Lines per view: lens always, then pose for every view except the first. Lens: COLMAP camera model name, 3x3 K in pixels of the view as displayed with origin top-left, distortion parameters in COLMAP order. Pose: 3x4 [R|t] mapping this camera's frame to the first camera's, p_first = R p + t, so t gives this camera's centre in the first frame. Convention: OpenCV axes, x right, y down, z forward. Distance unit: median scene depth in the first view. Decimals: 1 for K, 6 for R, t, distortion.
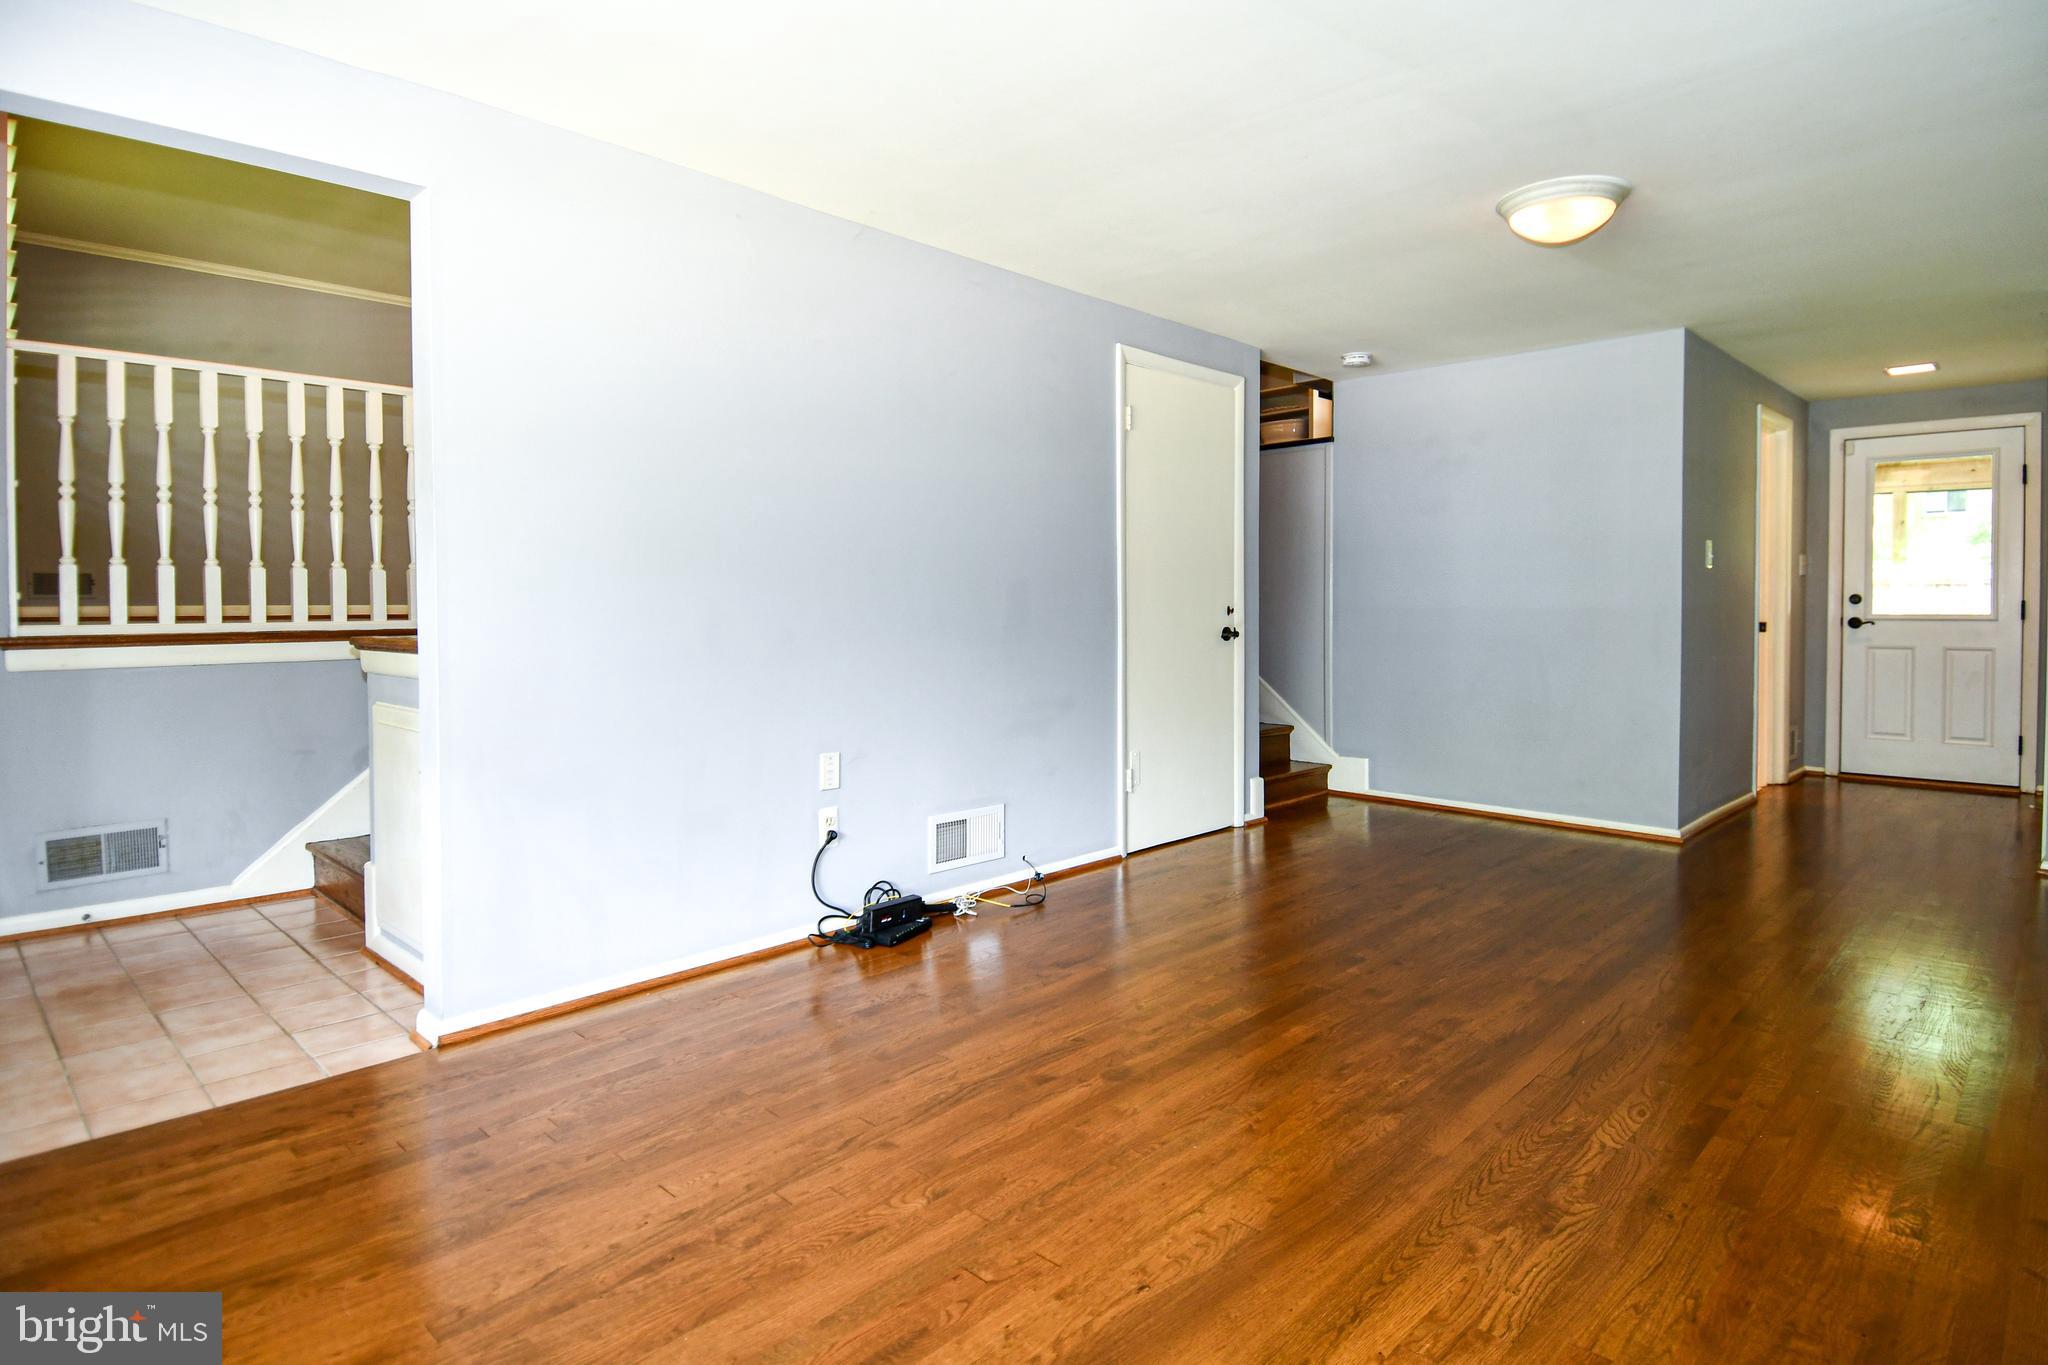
lens RADIAL K [[1127.1, 0, 1022.6], [0, 1127.1, 607.2], [0, 0, 1]] dist [0.050619, -0.052446]
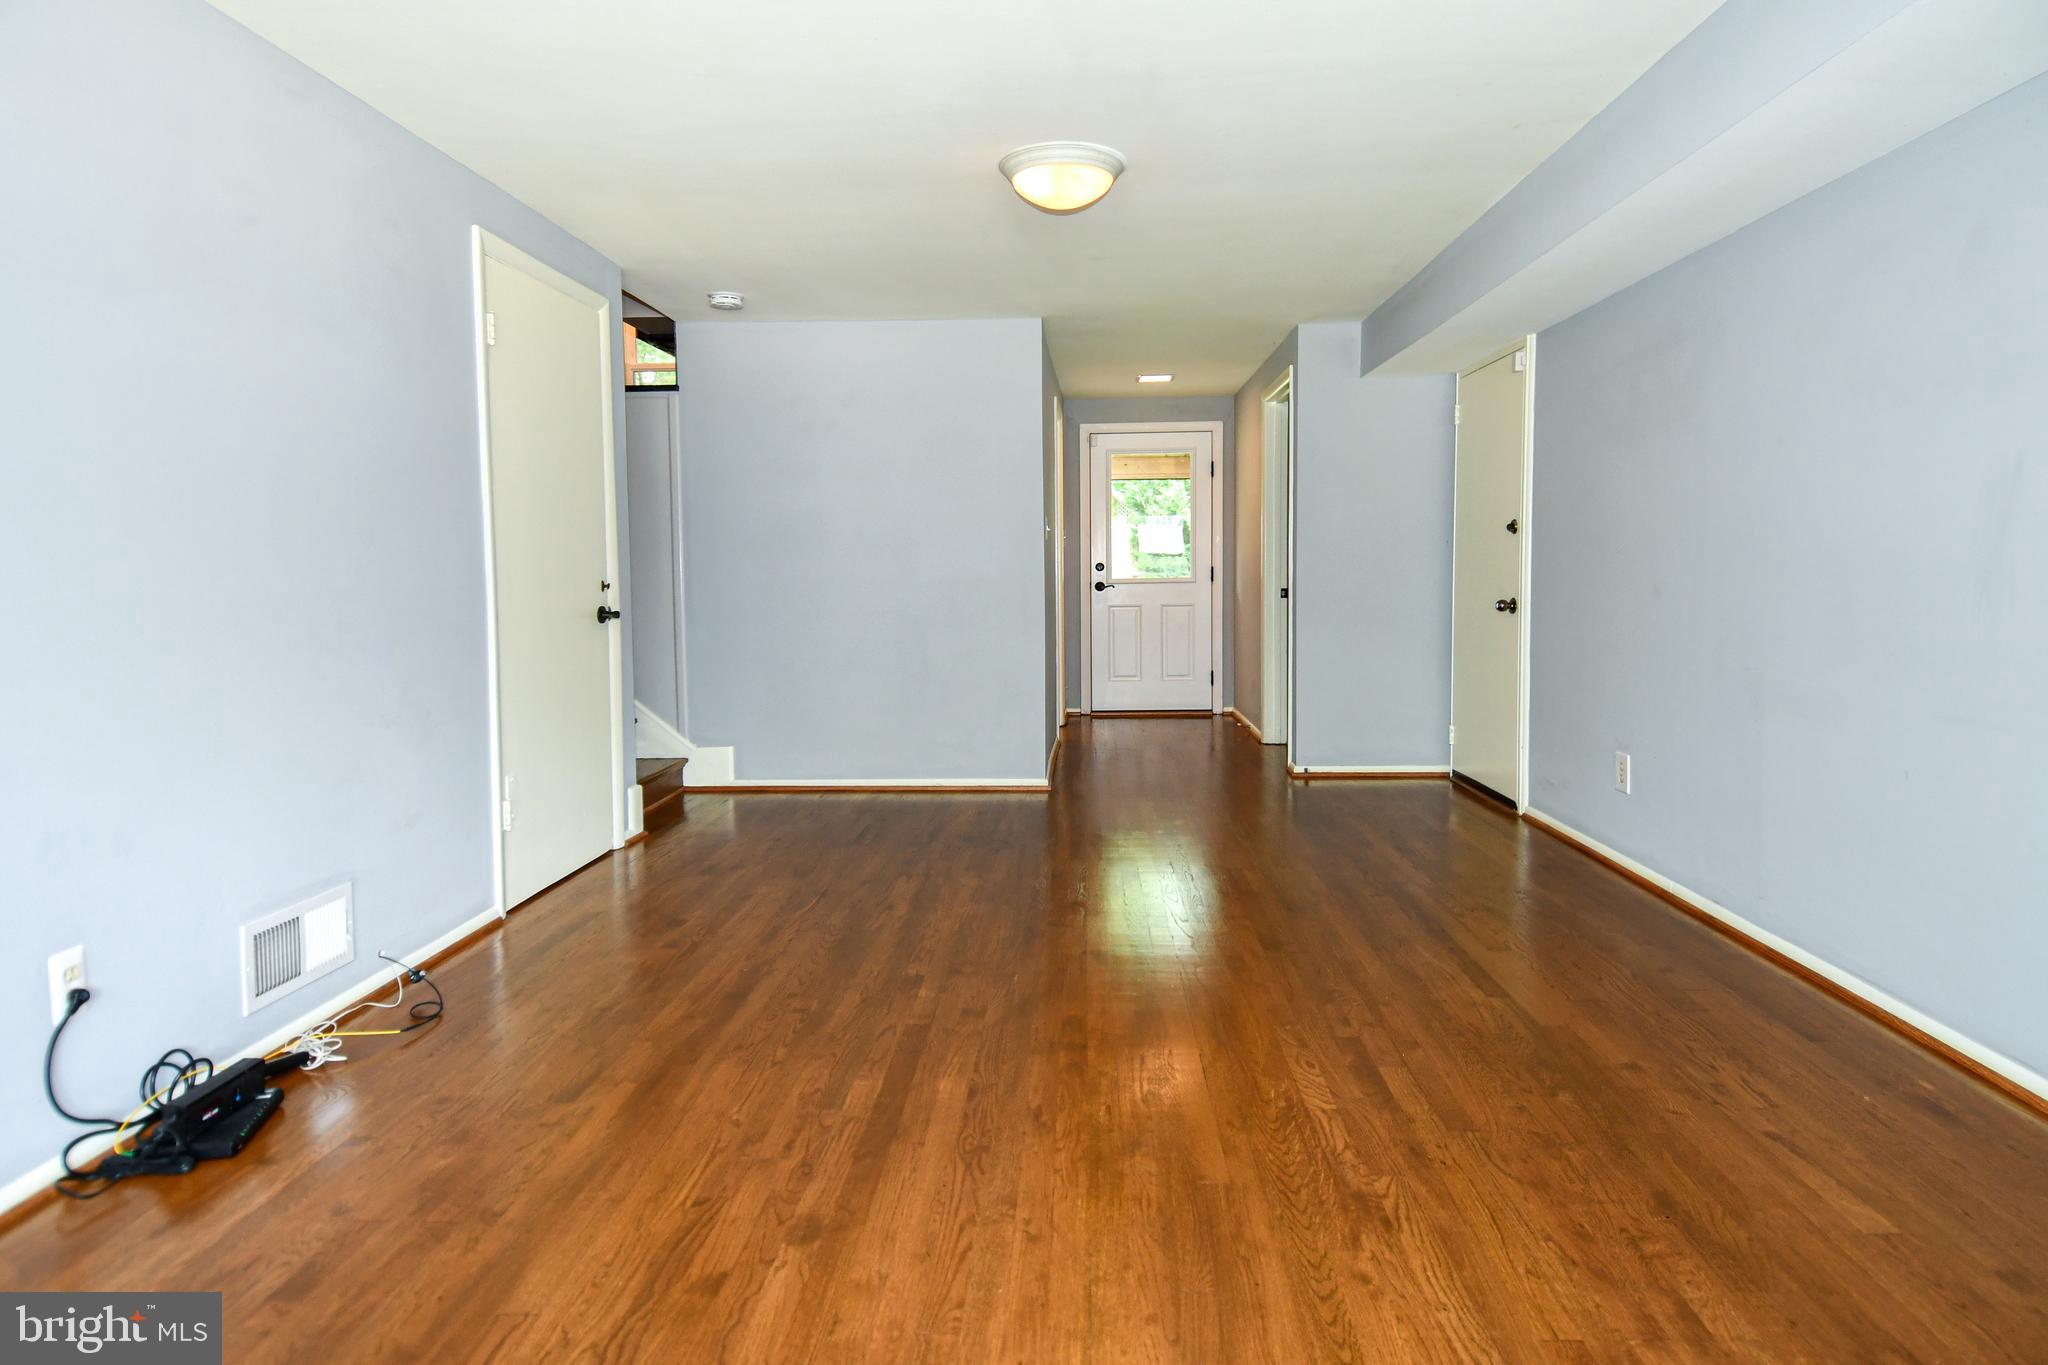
lens RADIAL K [[1127.1, 0, 1022.6], [0, 1127.1, 607.2], [0, 0, 1]] dist [0.050619, -0.052446]
pose [[0.724950, -0.032373, 0.688041, -0.202522], [0.013085, 0.999362, 0.033235, -0.006397], [-0.688678, -0.015091, 0.724911, 0.254392]]
